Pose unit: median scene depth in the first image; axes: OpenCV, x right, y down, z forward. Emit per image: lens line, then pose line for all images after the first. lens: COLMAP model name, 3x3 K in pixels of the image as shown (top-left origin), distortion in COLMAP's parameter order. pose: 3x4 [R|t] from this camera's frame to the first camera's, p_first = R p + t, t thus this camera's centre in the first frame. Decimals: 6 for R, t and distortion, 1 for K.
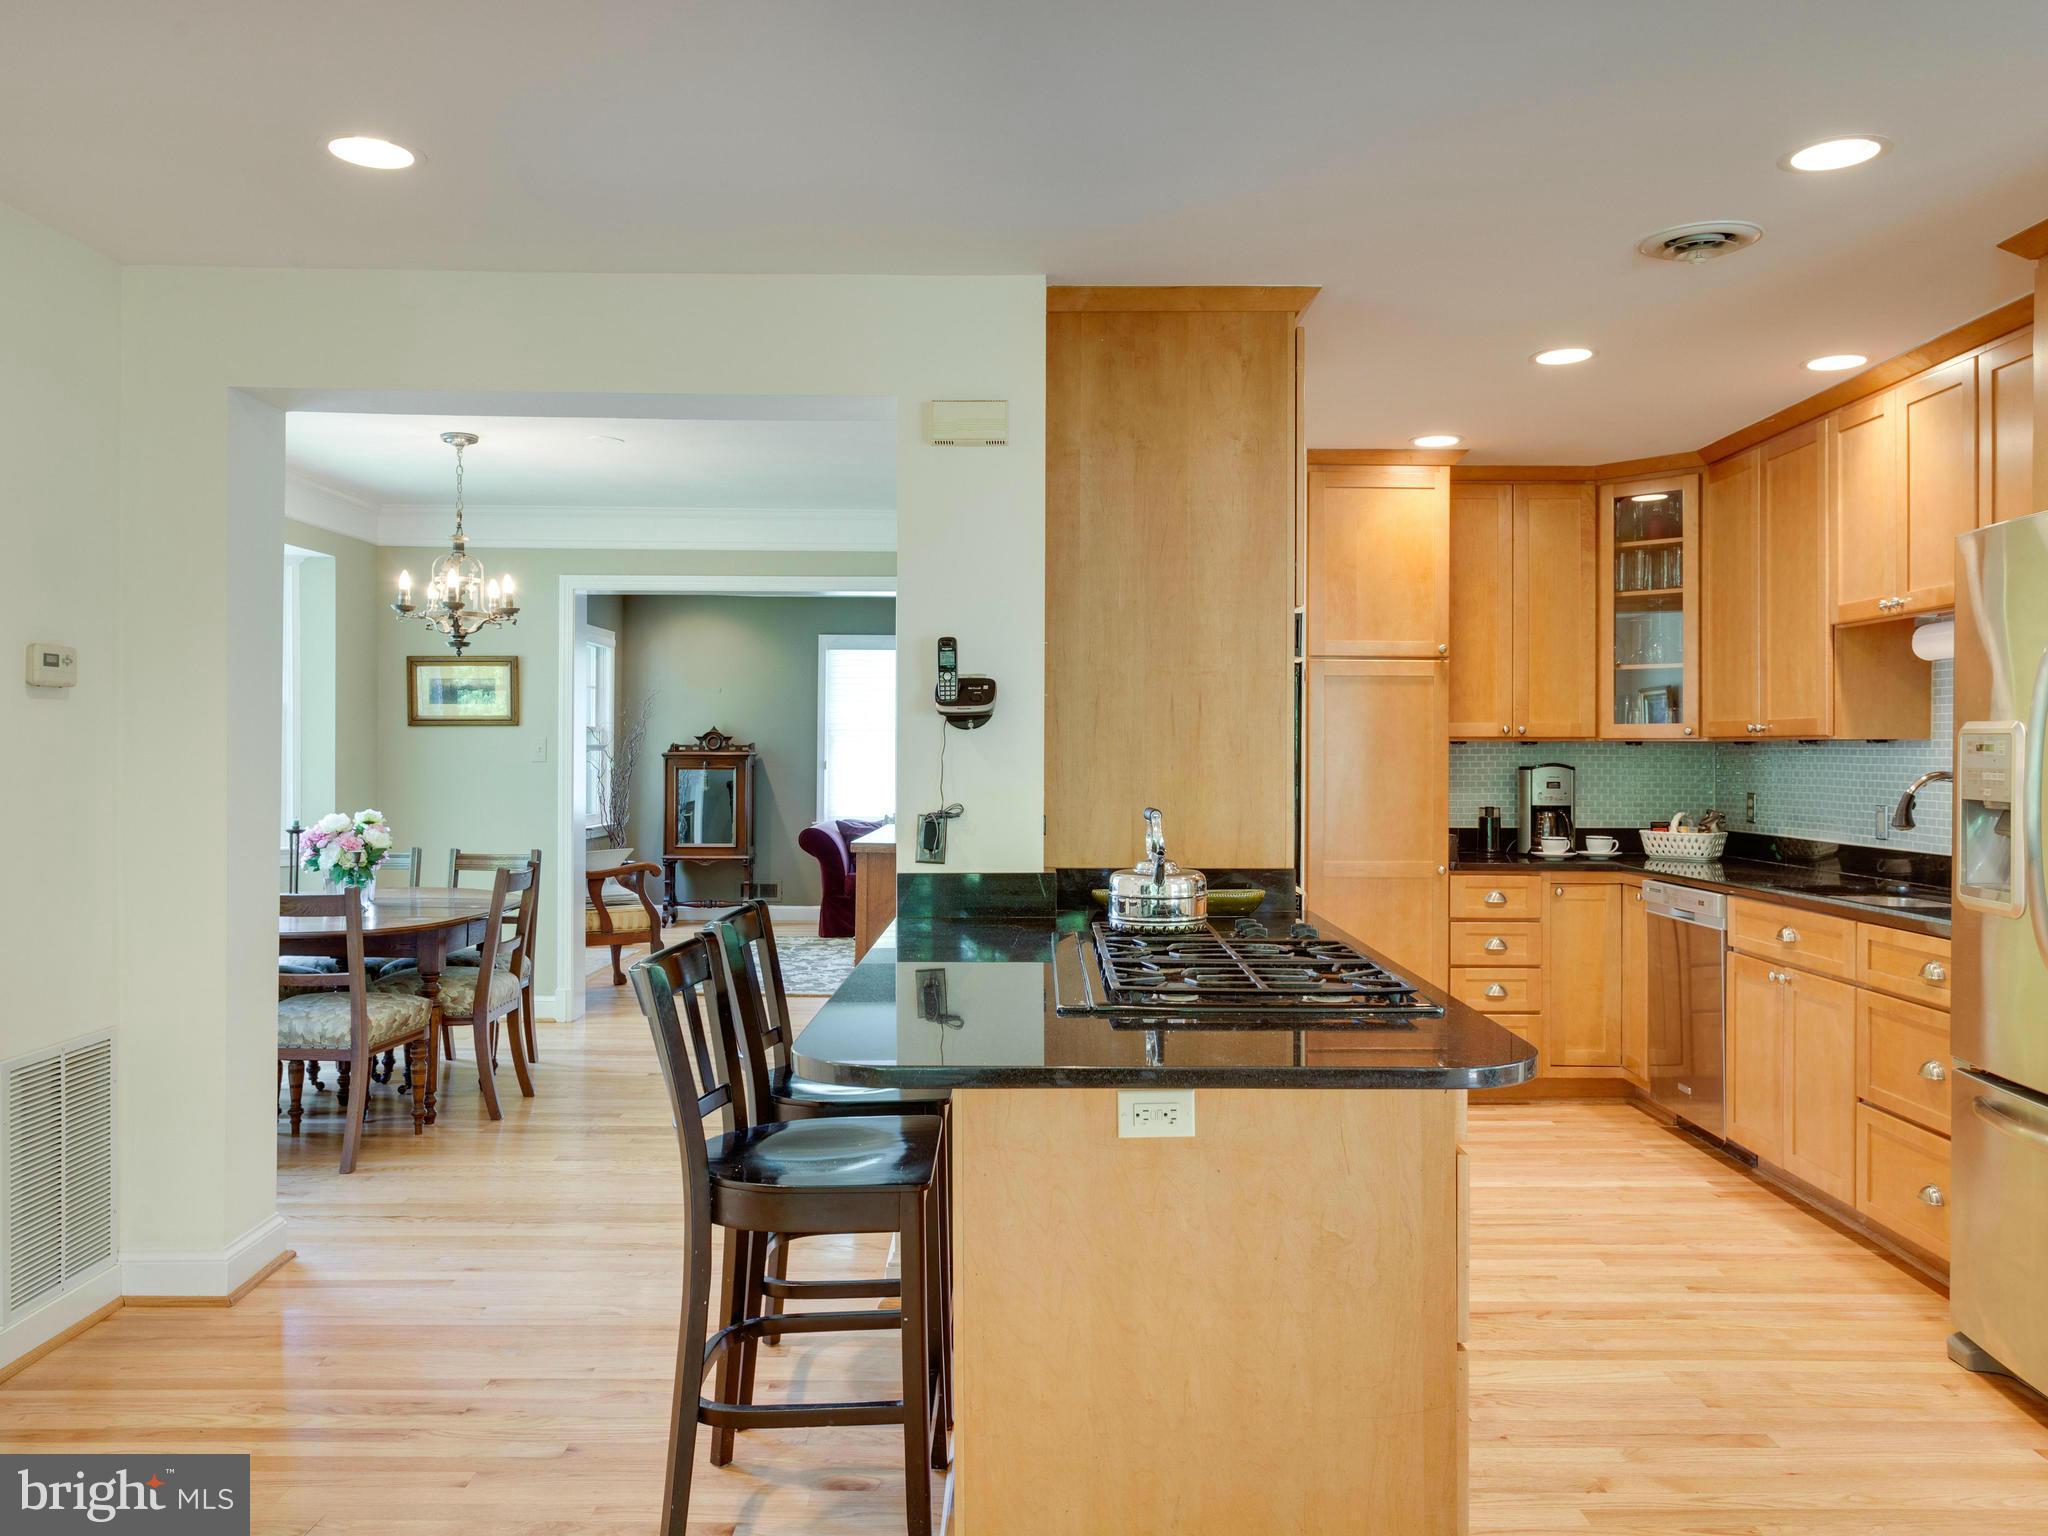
lens RADIAL K [[1513.4, 0, 1026.3], [0, 1513.4, 744.2], [0, 0, 1]] dist [-0.006651, -0.002918]
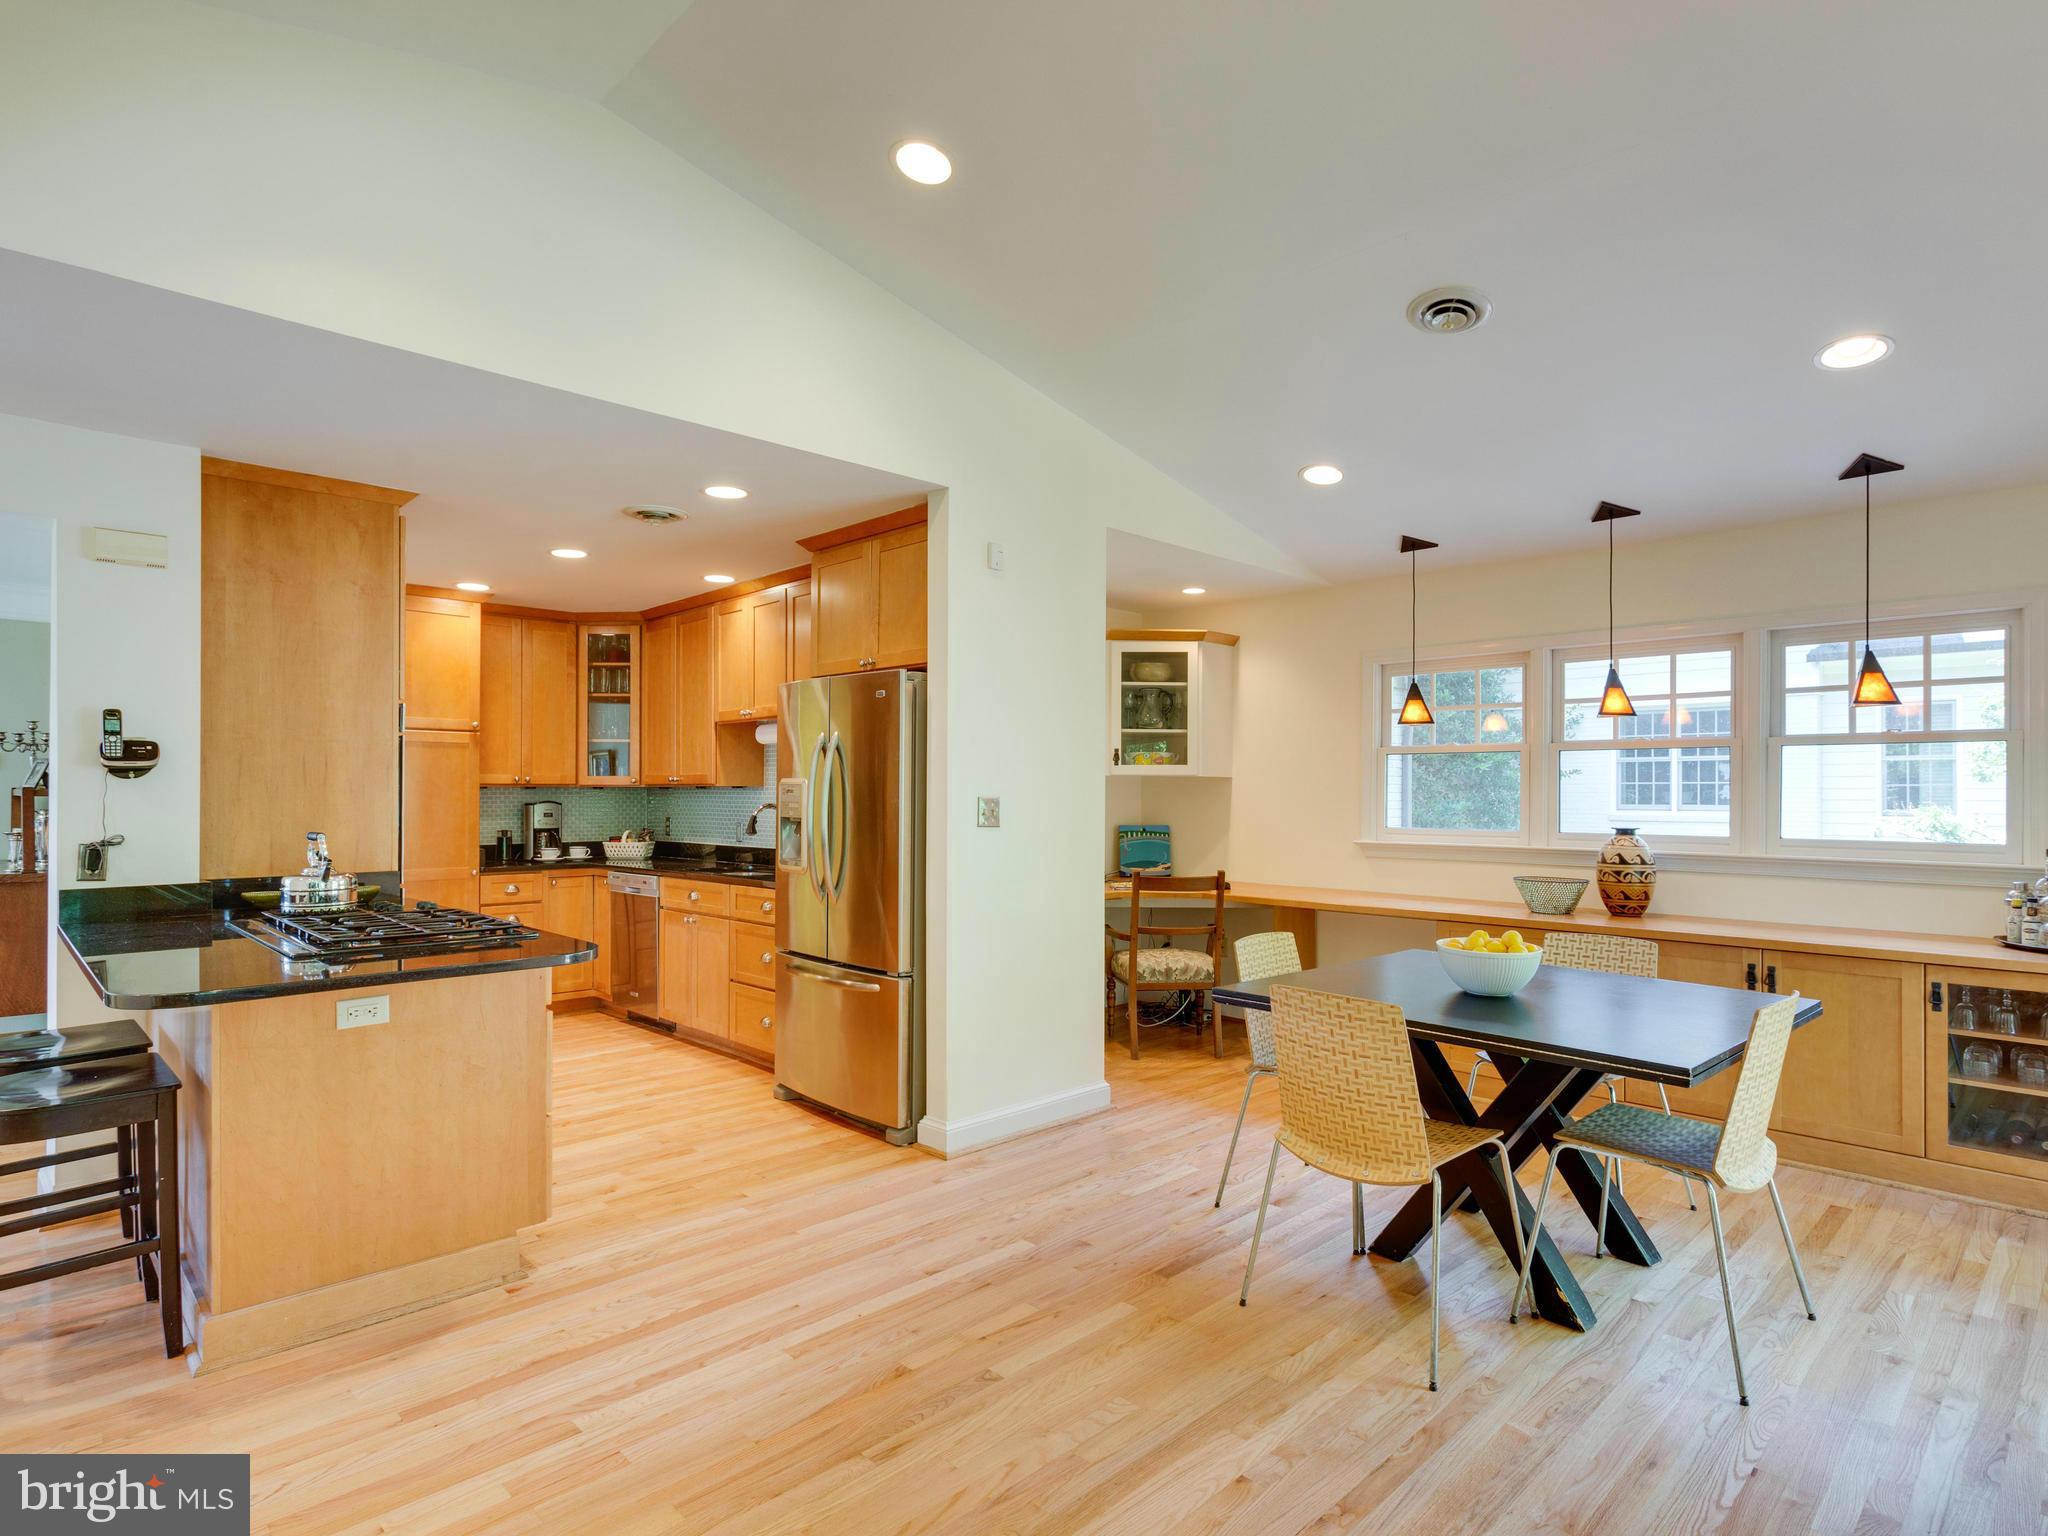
lens RADIAL K [[1105.1, 0, 1020.1], [0, 1105.1, 783.3], [0, 0, 1]] dist [0.003943, 0.001791]
pose [[0.715221, 0.003119, 0.698891, -0.131200], [-0.000984, 0.999994, -0.003456, -0.002568], [-0.698897, 0.001784, 0.715220, -0.200780]]
